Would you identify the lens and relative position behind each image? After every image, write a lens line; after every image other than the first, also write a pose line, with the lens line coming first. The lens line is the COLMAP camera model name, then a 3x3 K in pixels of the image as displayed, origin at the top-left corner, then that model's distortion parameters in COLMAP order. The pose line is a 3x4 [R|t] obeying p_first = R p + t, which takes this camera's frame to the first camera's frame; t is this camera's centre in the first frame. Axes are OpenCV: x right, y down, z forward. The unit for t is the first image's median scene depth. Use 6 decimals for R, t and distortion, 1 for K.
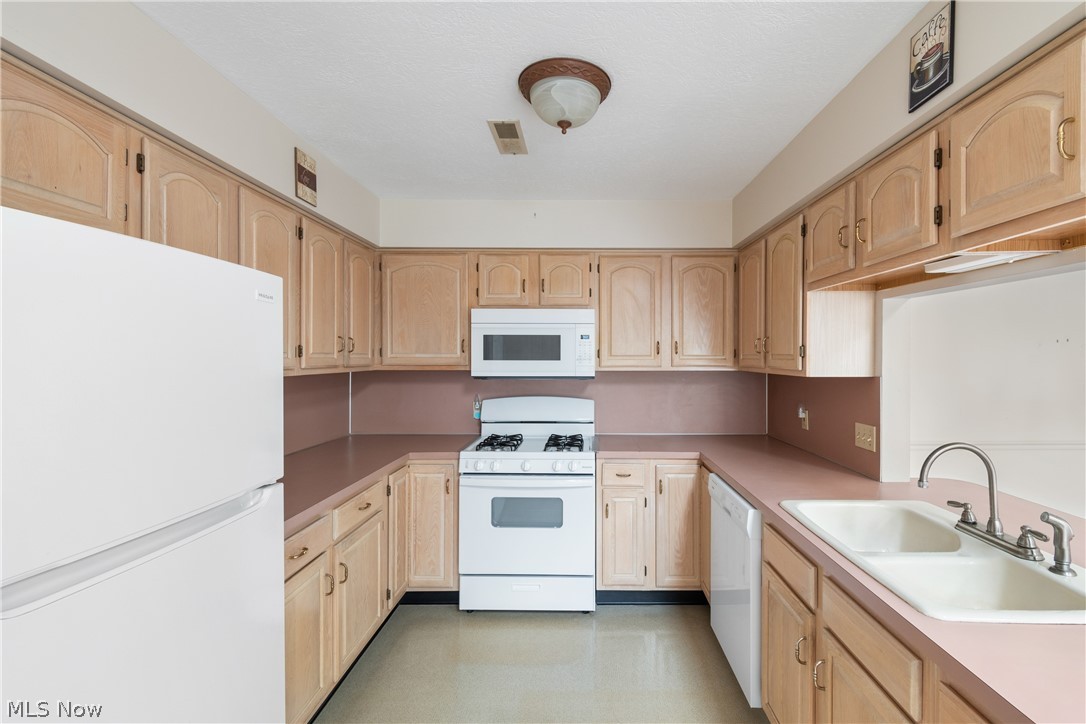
lens RADIAL K [[484.6, 0, 551.1], [0, 484.6, 358.3], [0, 0, 1]] dist [-0.000700, 0.000345]
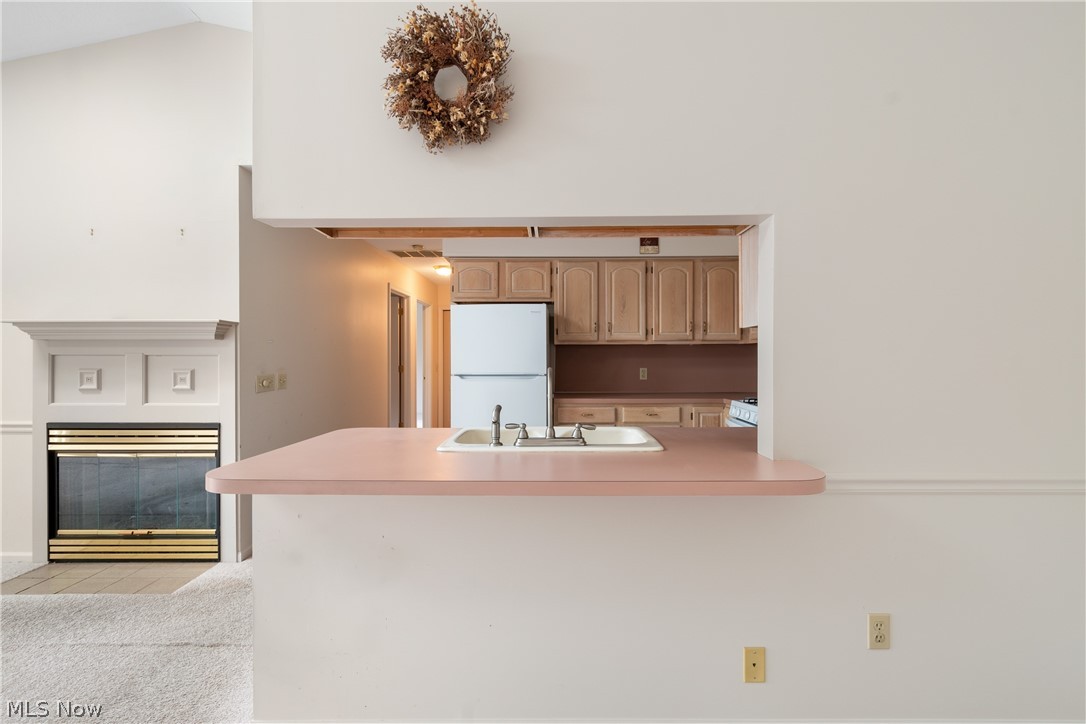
lens RADIAL K [[484.6, 0, 558.9], [0, 484.6, 359.9], [0, 0, 1]] dist [-0.000700, 0.000345]
pose [[0.009385, 0.002924, -0.999952, 1.057075], [-0.000840, 0.999995, 0.002917, 0.070054], [0.999956, 0.000812, 0.009388, 0.462771]]
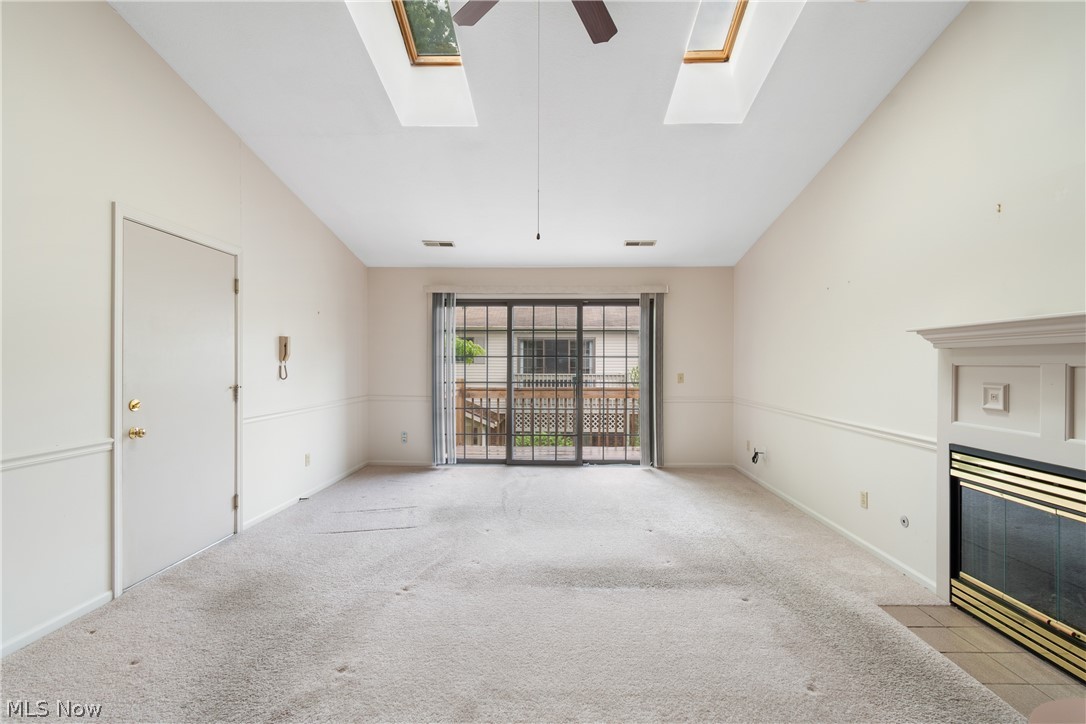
lens RADIAL K [[484.6, 0, 543.2], [0, 484.6, 364.6], [0, 0, 1]] dist [-0.000700, 0.000345]
pose [[-0.999730, -0.002649, 0.023086, 0.753536], [-0.002566, 0.999990, 0.003631, 0.060391], [-0.023096, 0.003571, -0.999727, 0.299581]]
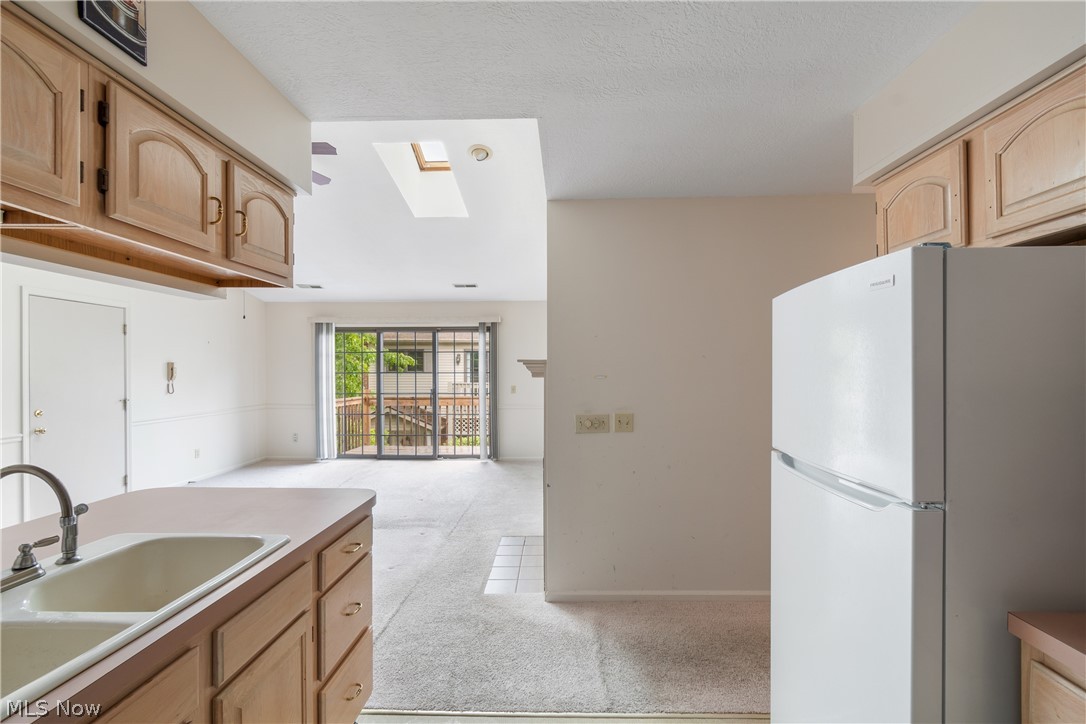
lens RADIAL K [[484.6, 0, 540.7], [0, 484.6, 372.0], [0, 0, 1]] dist [-0.000700, 0.000345]
pose [[-0.999717, 0.002034, 0.023687, 0.010693], [0.002192, 0.999975, 0.006664, 0.013126], [-0.023673, 0.006714, -0.999697, 0.810927]]
